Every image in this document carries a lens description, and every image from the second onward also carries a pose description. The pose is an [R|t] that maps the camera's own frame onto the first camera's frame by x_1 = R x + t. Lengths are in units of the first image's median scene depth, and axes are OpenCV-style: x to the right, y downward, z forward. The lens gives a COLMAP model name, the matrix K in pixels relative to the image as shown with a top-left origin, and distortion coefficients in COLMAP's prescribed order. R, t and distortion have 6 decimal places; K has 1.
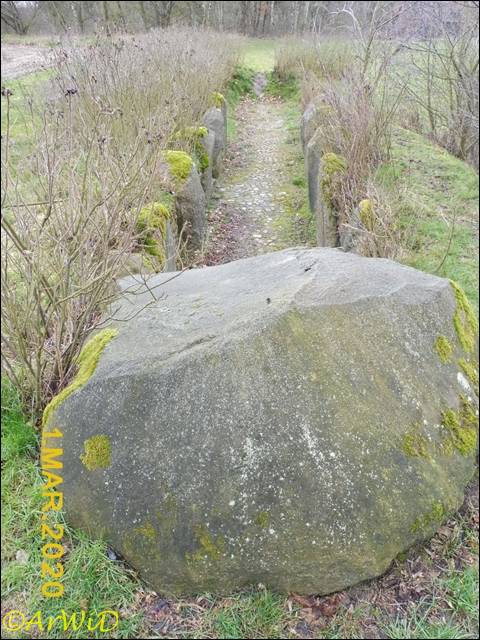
lens RADIAL K [[452.1, 0, 241.5], [0, 452.1, 319.0], [0, 0, 1]] dist [-0.009198, -0.001962]
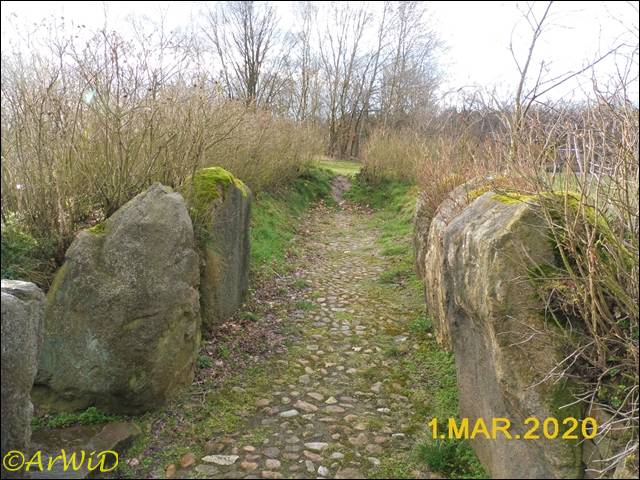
lens RADIAL K [[452.1, 0, 320.2], [0, 452.1, 239.9], [0, 0, 1]] dist [-0.009198, -0.001962]
pose [[0.998870, 0.041812, -0.022613, 0.029764], [-0.047321, 0.919689, -0.389785, -0.170611], [0.004499, 0.390414, 0.920628, 0.383402]]
